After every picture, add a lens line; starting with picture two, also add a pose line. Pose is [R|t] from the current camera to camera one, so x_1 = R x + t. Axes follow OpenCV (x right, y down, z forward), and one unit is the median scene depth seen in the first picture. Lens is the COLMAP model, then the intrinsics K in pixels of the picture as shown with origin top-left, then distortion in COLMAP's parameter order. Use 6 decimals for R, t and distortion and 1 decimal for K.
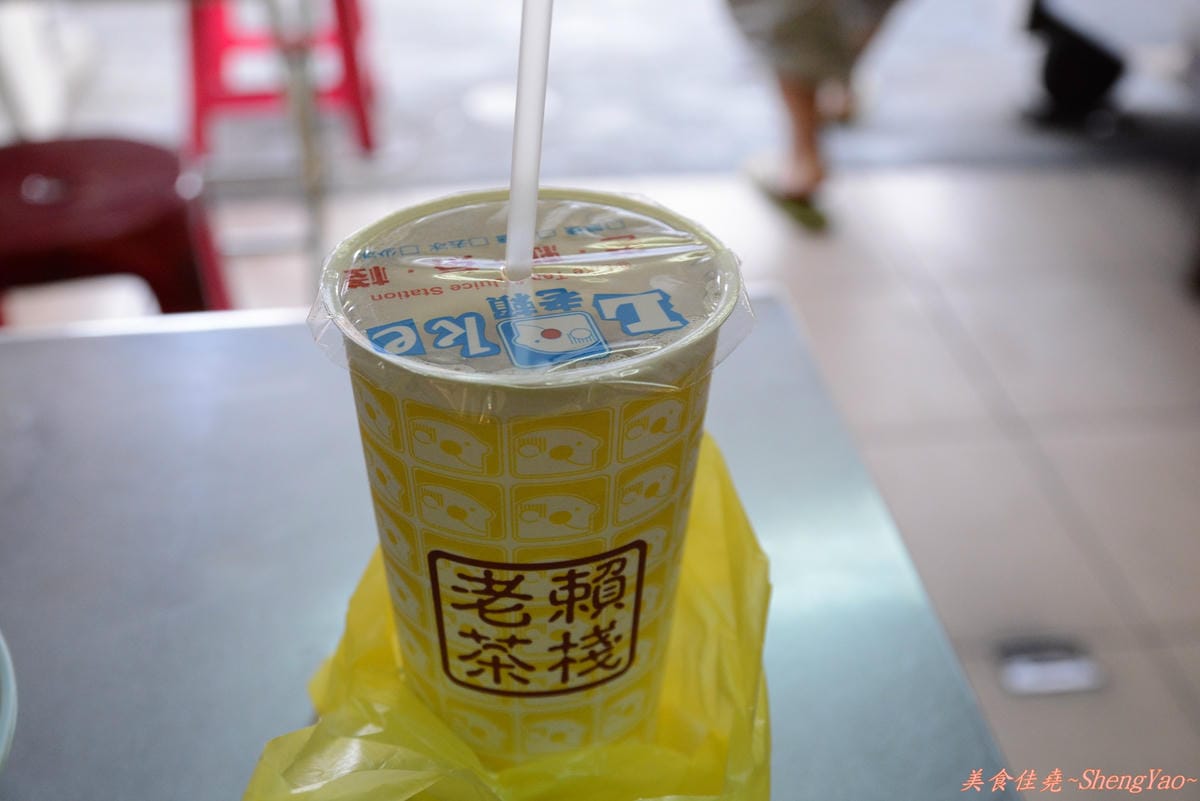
lens RADIAL K [[1483.3, 0, 600.3], [0, 1483.3, 400.3], [0, 0, 1]] dist [-0.019872, 0.000000]
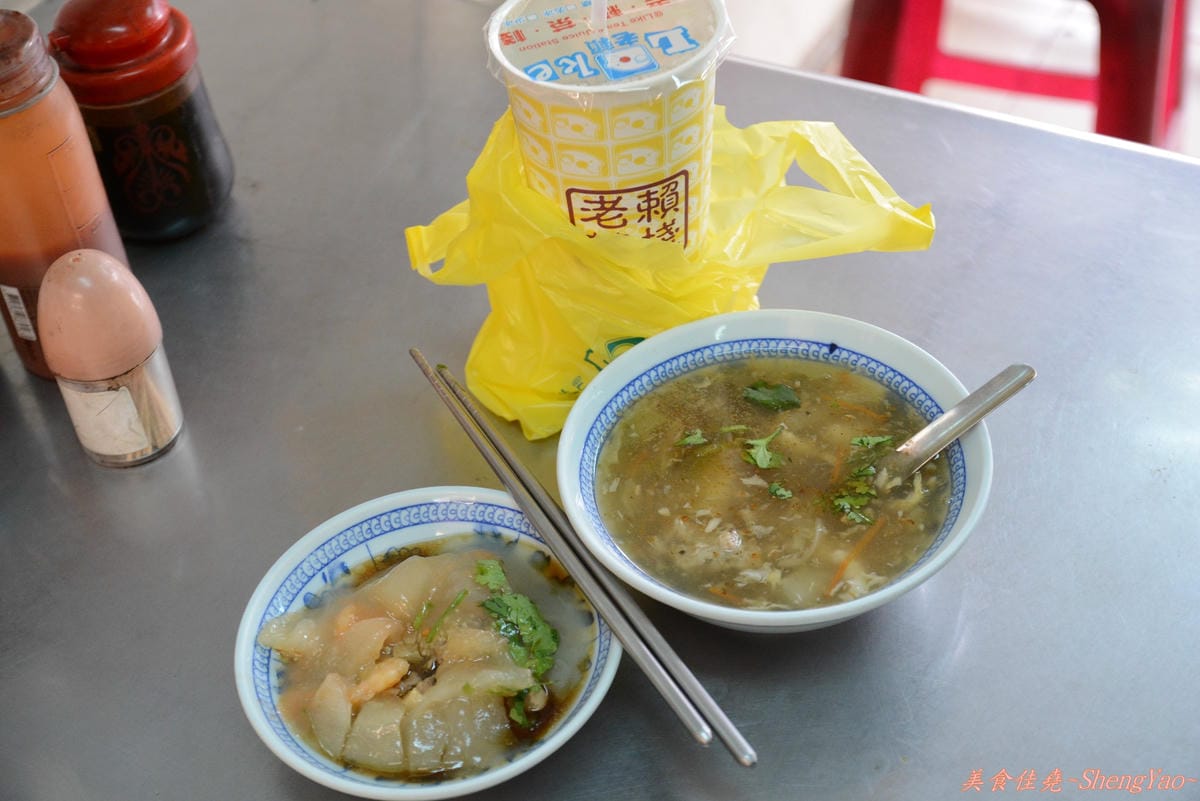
lens RADIAL K [[1875.3, 0, 600.0], [0, 1875.3, 400.0], [0, 0, 1]] dist [-0.144929, 0.000000]
pose [[0.993531, -0.113303, -0.007626, -0.087760], [0.112930, 0.978733, 0.171253, -0.029679], [-0.011940, -0.171007, 0.985197, -1.241396]]
